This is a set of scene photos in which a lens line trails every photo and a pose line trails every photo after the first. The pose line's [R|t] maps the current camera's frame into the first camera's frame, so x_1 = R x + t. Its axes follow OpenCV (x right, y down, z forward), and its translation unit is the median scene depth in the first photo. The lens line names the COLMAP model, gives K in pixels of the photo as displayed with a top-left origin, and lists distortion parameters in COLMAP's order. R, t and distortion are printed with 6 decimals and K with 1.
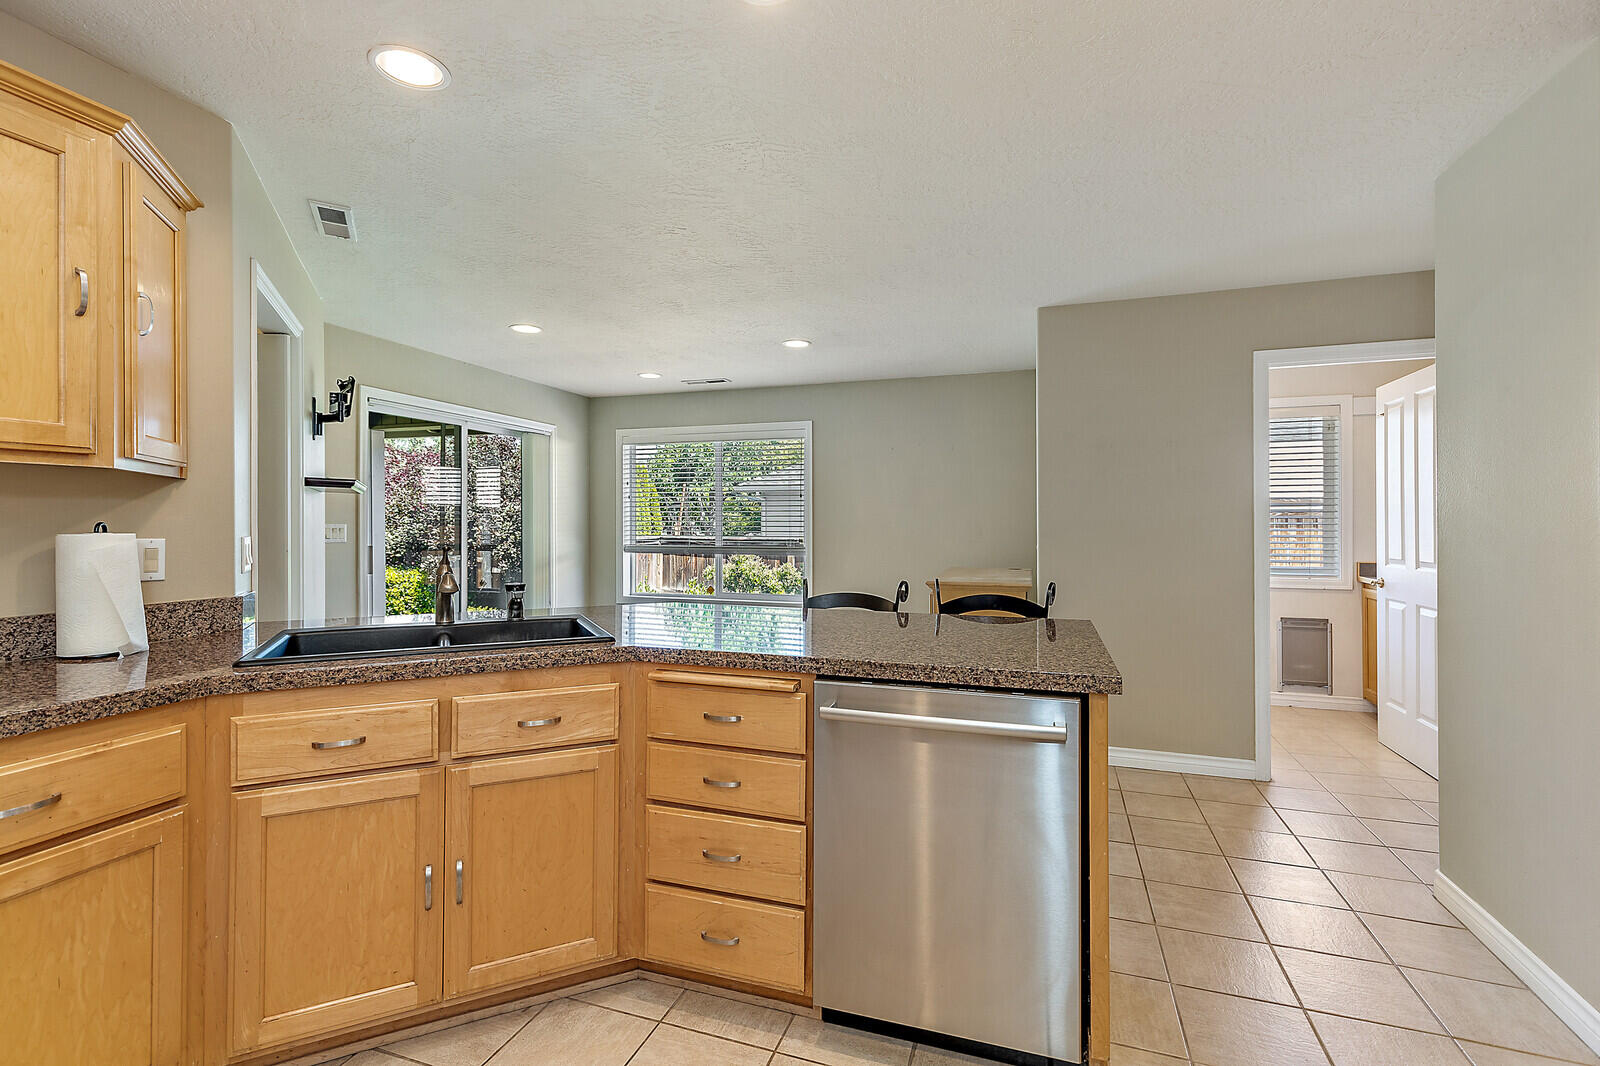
lens RADIAL K [[728.0, 0, 796.8], [0, 728.0, 522.1], [0, 0, 1]] dist [0.003963, 0.000043]
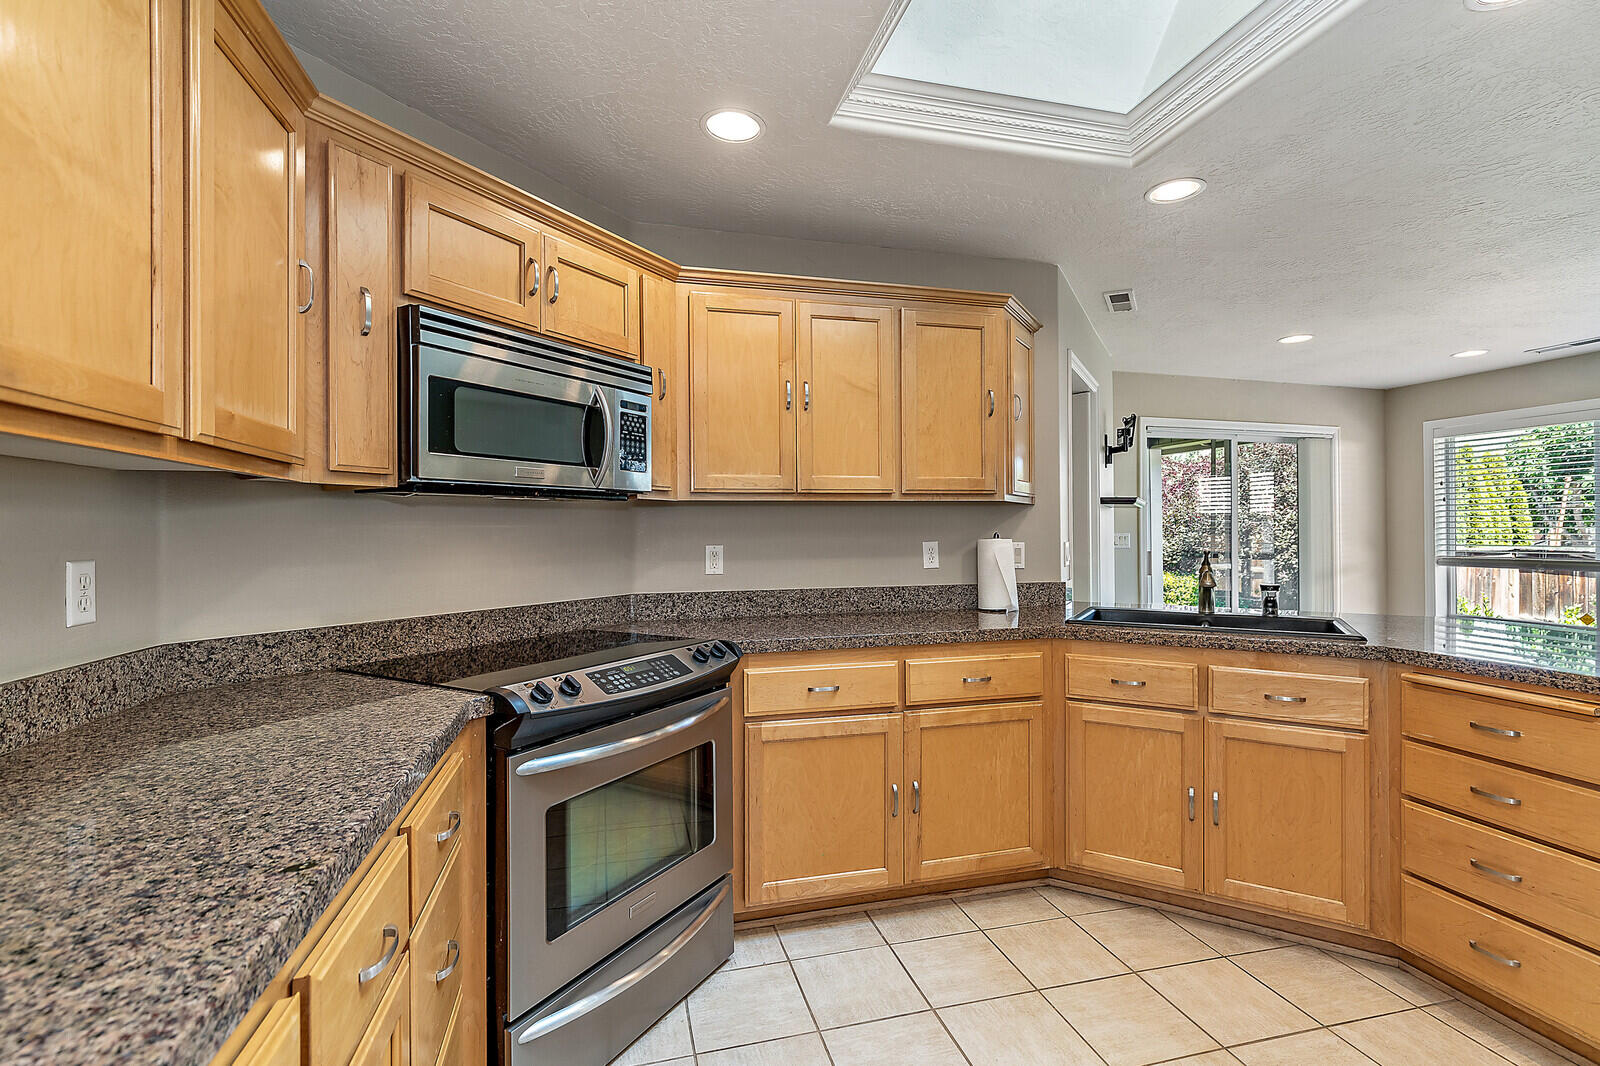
lens RADIAL K [[724.7, 0, 801.4], [0, 724.7, 530.6], [0, 0, 1]] dist [0.007697, 0.000261]
pose [[0.559434, -0.006135, -0.828852, 0.173510], [0.005990, 0.999976, -0.003358, -0.000562], [0.828853, -0.003086, 0.559458, -0.288502]]
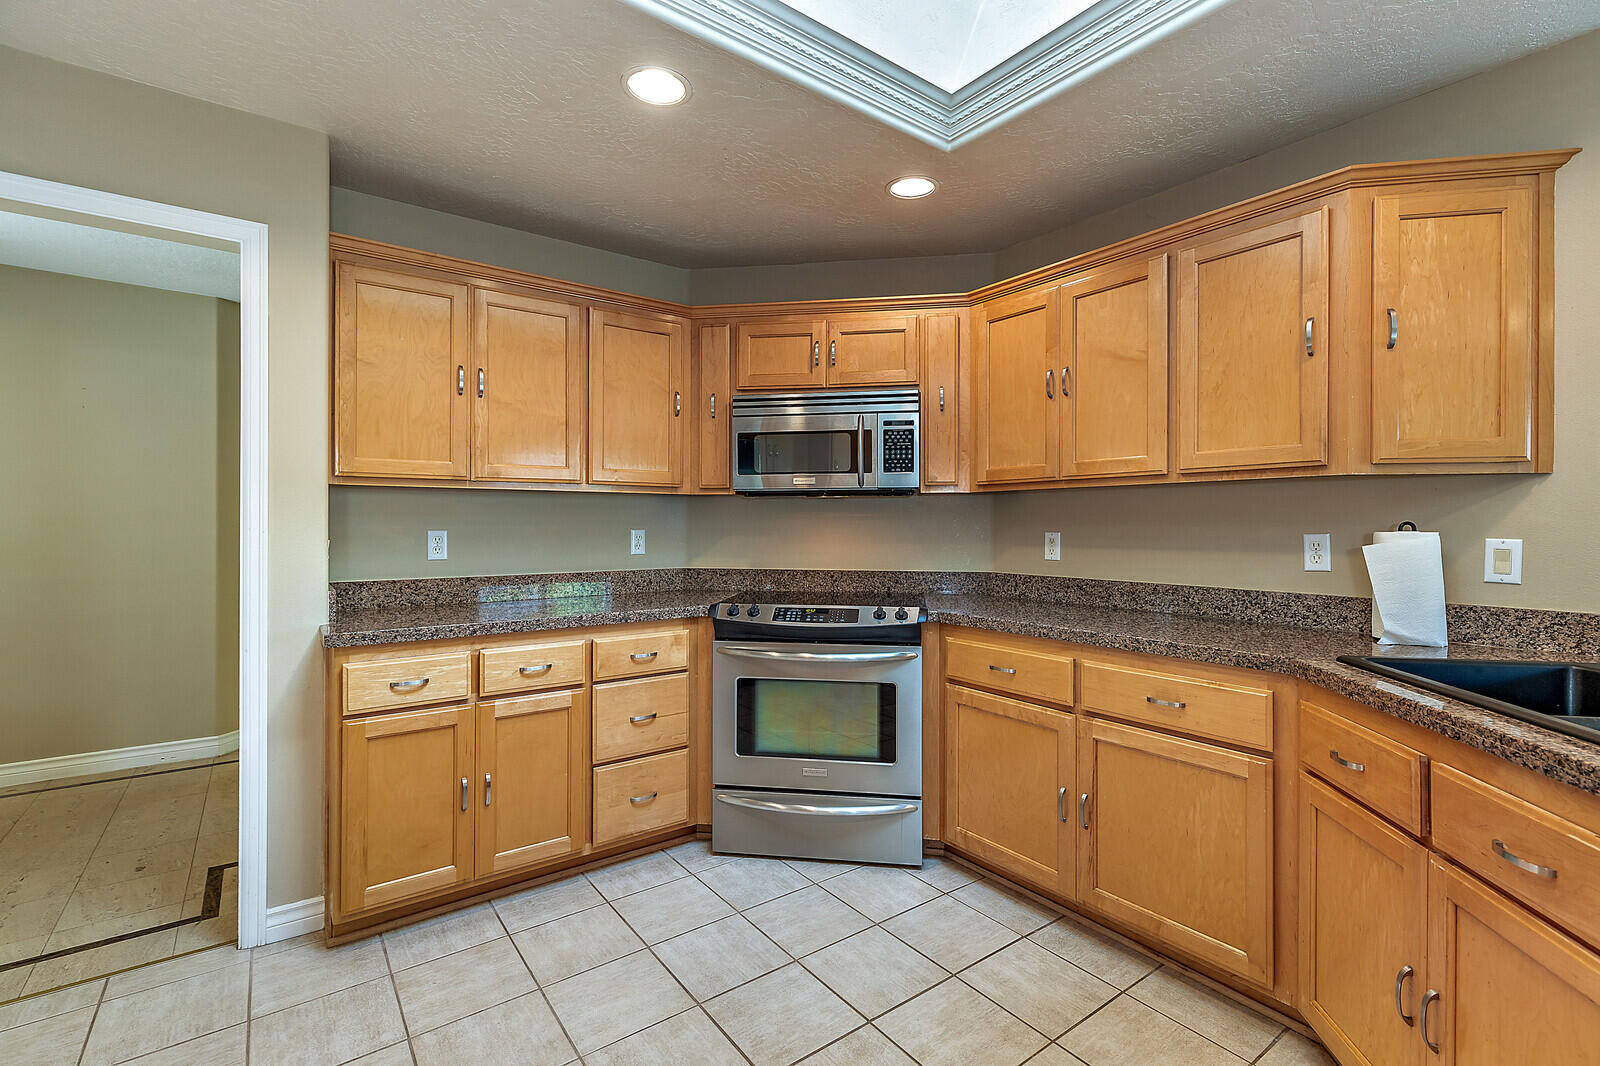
lens RADIAL K [[728.0, 0, 796.8], [0, 728.0, 522.1], [0, 0, 1]] dist [0.003963, 0.000043]
pose [[-0.569815, -0.002441, -0.821769, 0.425256], [-0.003224, 0.999995, -0.000735, 0.004118], [0.821767, 0.002231, -0.569820, 0.776495]]
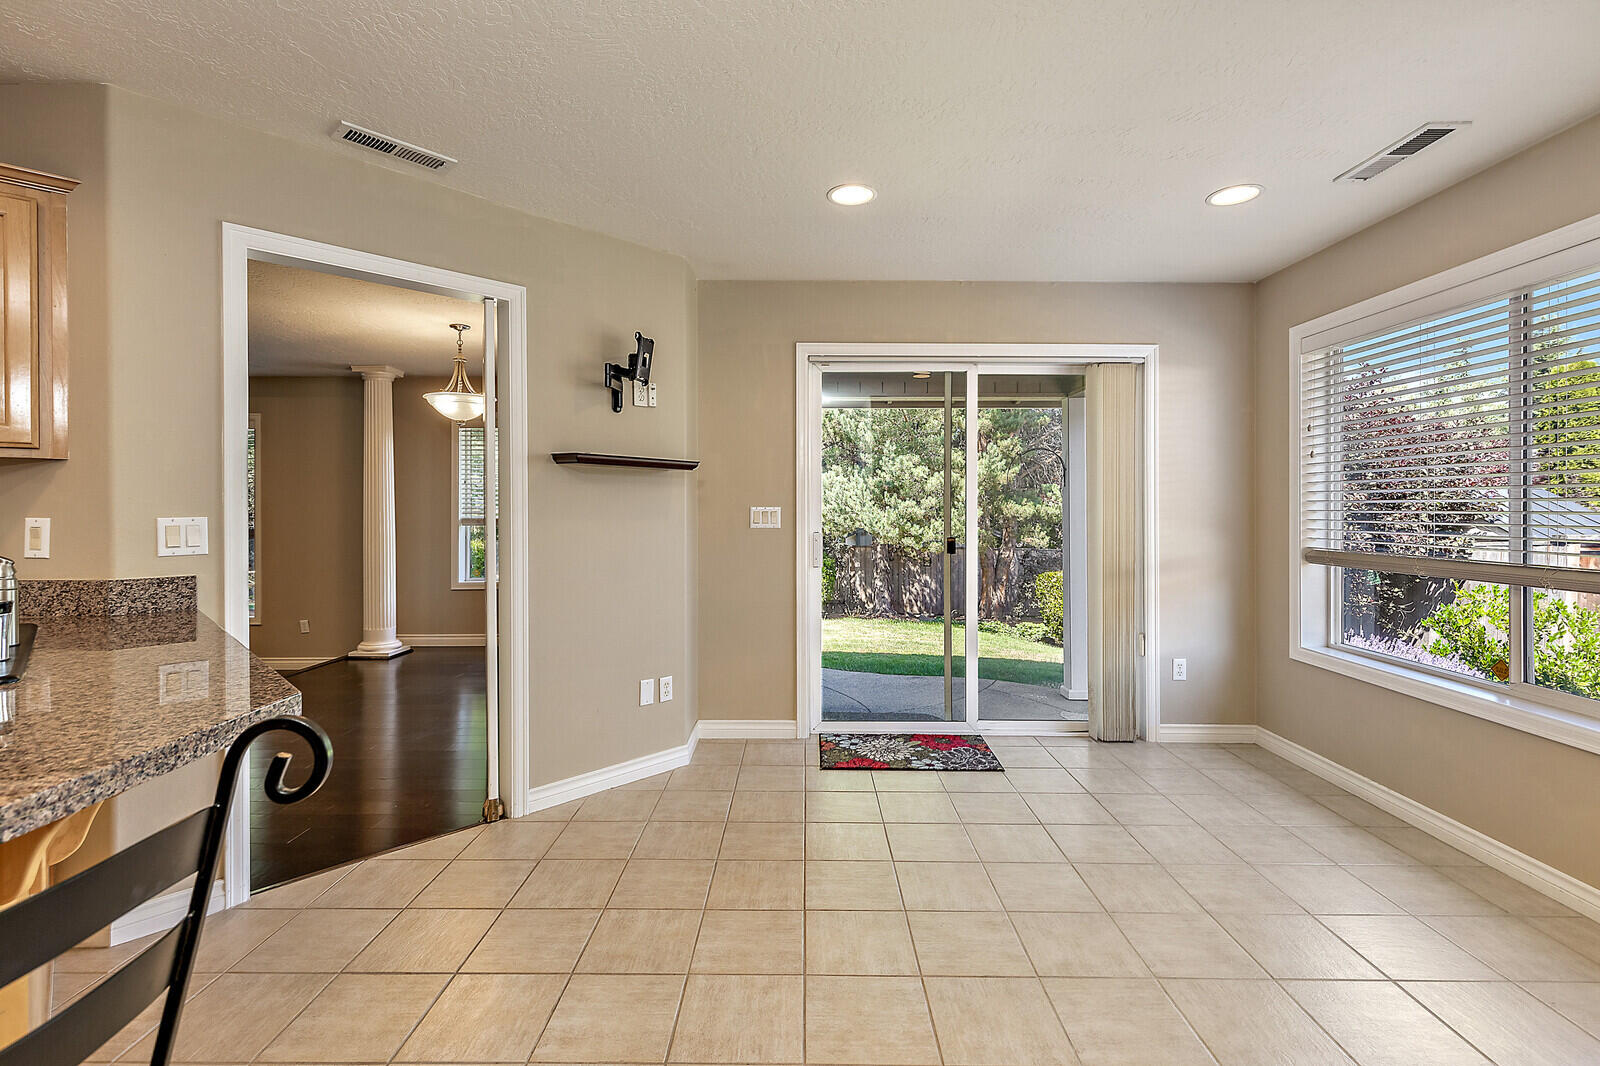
lens RADIAL K [[754.4, 0, 798.1], [0, 754.4, 506.7], [0, 0, 1]] dist [0.027843, 0.000061]
pose [[0.320684, -0.000290, -0.947186, 0.510293], [-0.002999, 0.999995, -0.001322, 0.004925], [0.947182, 0.003264, 0.320681, 1.651882]]
